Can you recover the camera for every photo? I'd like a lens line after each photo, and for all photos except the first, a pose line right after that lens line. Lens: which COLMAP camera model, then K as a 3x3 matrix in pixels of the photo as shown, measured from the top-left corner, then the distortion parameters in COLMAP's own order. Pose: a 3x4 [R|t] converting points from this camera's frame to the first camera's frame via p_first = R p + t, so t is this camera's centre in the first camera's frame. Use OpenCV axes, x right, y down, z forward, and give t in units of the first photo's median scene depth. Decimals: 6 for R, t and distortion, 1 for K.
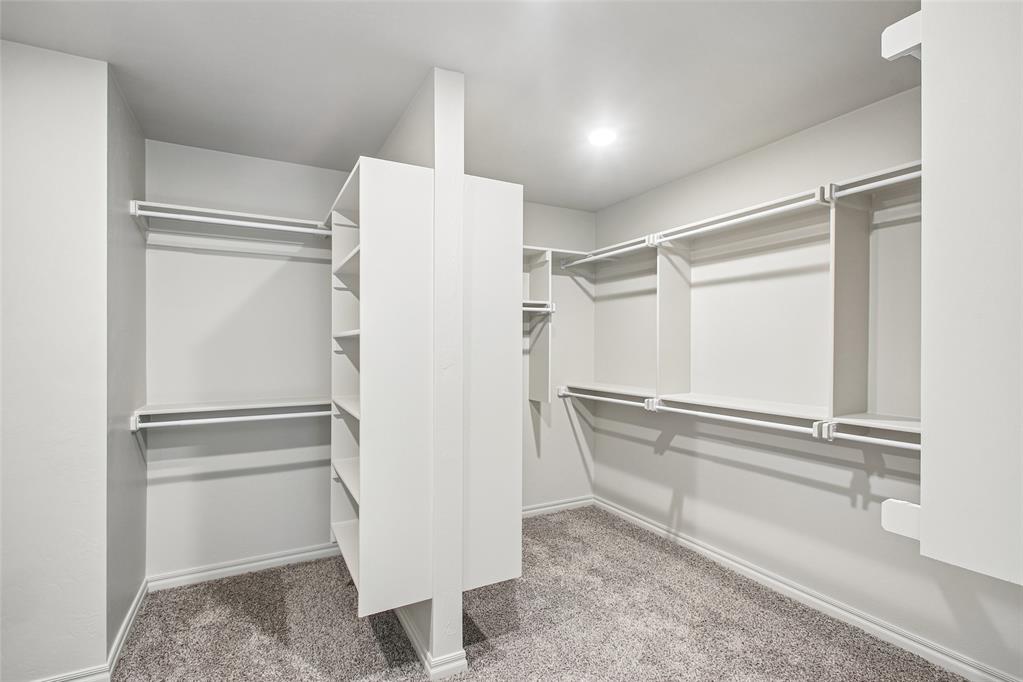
lens RADIAL K [[477.6, 0, 505.9], [0, 477.6, 345.7], [0, 0, 1]] dist [0.000598, -0.000801]
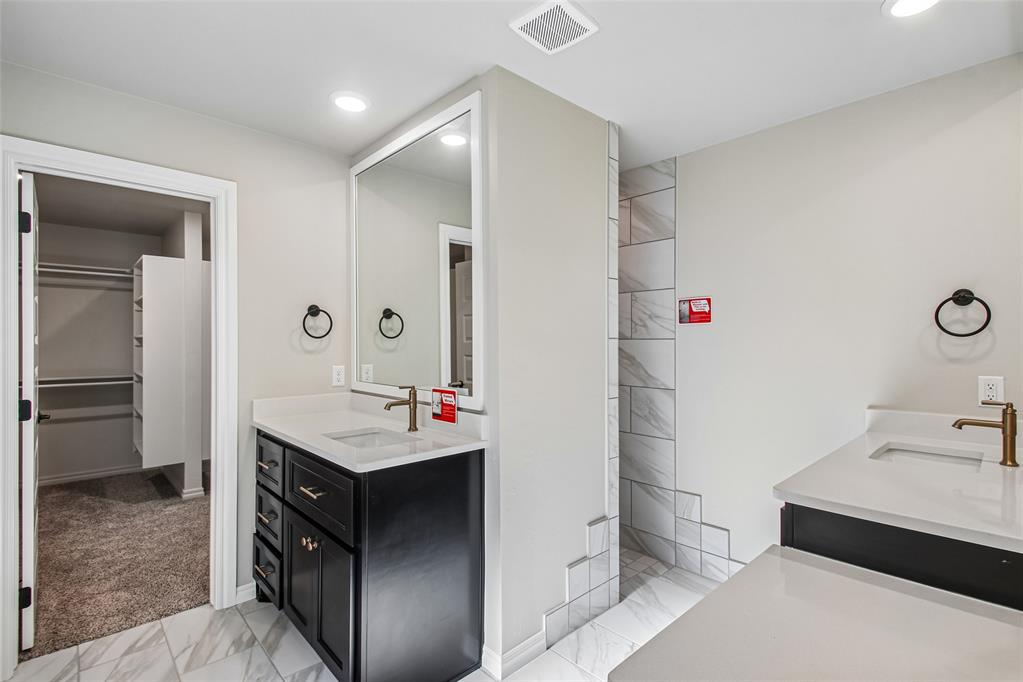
lens RADIAL K [[477.6, 0, 505.9], [0, 477.6, 345.7], [0, 0, 1]] dist [0.000598, -0.000801]
pose [[0.968323, -0.006972, 0.249604, 0.582790], [0.006716, 0.999976, 0.001878, 0.015707], [-0.249611, -0.000143, 0.968346, -1.168890]]
